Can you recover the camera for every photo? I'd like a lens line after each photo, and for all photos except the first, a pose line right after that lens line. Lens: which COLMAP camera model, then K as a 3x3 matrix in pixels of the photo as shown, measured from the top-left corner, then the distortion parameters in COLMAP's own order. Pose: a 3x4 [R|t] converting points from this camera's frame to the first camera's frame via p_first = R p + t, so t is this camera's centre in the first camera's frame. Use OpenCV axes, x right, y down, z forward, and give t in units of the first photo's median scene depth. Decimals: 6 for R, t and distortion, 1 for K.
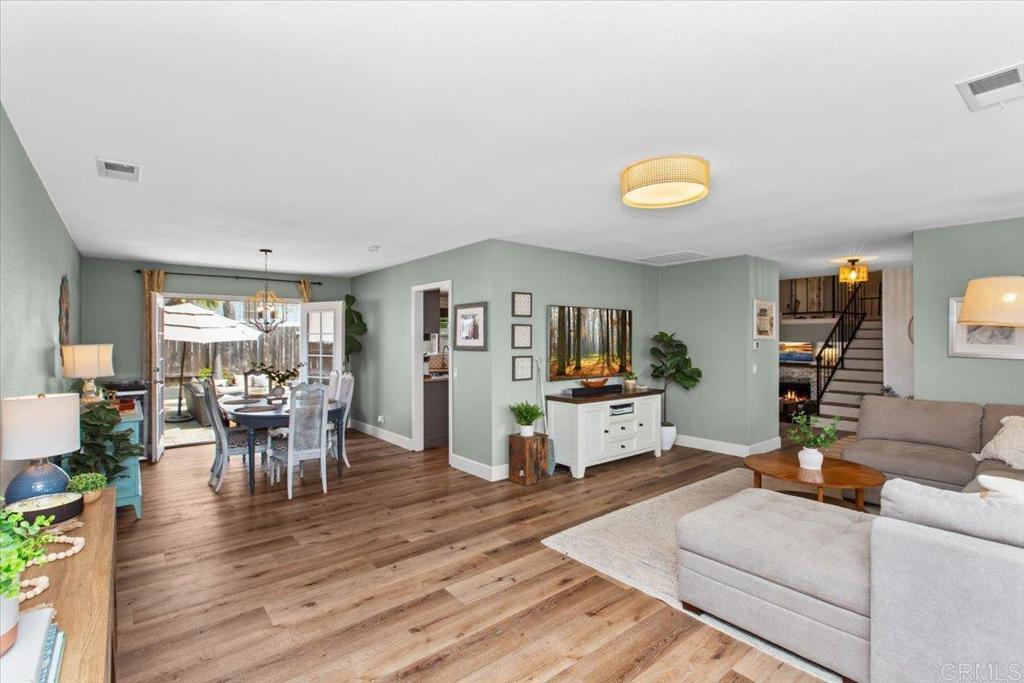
lens RADIAL K [[476.3, 0, 513.5], [0, 476.3, 344.5], [0, 0, 1]] dist [-0.005253, -0.001089]
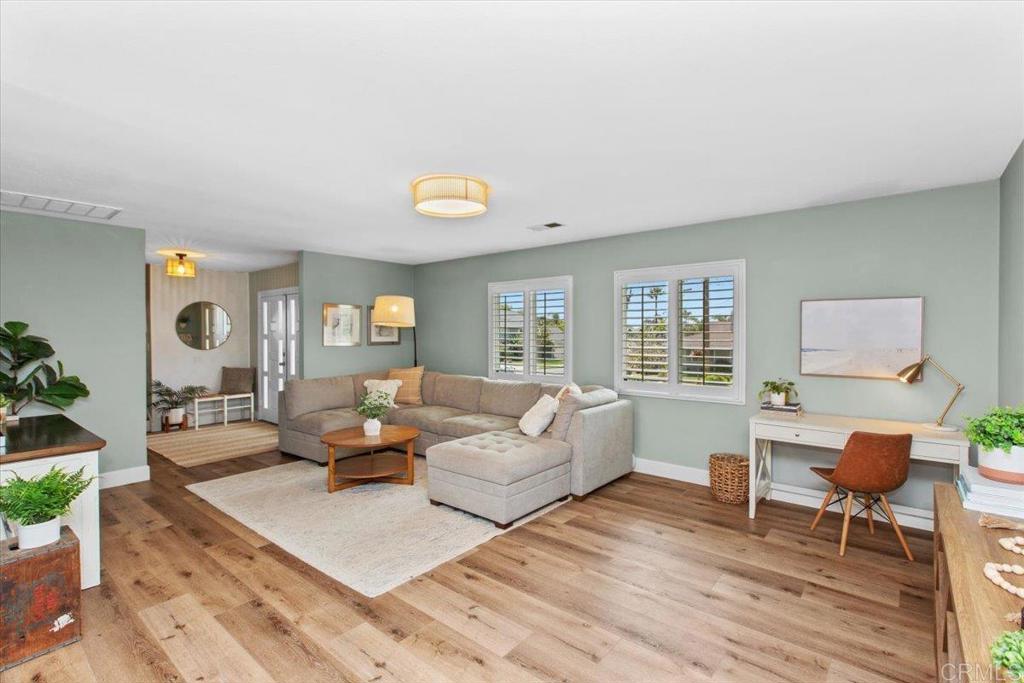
lens RADIAL K [[476.3, 0, 513.5], [0, 476.3, 344.5], [0, 0, 1]] dist [-0.005253, -0.001089]
pose [[-0.200563, -0.019610, 0.979485, -0.755360], [0.013541, 0.999649, 0.022786, -0.006758], [-0.979587, 0.017833, -0.200227, 0.957229]]
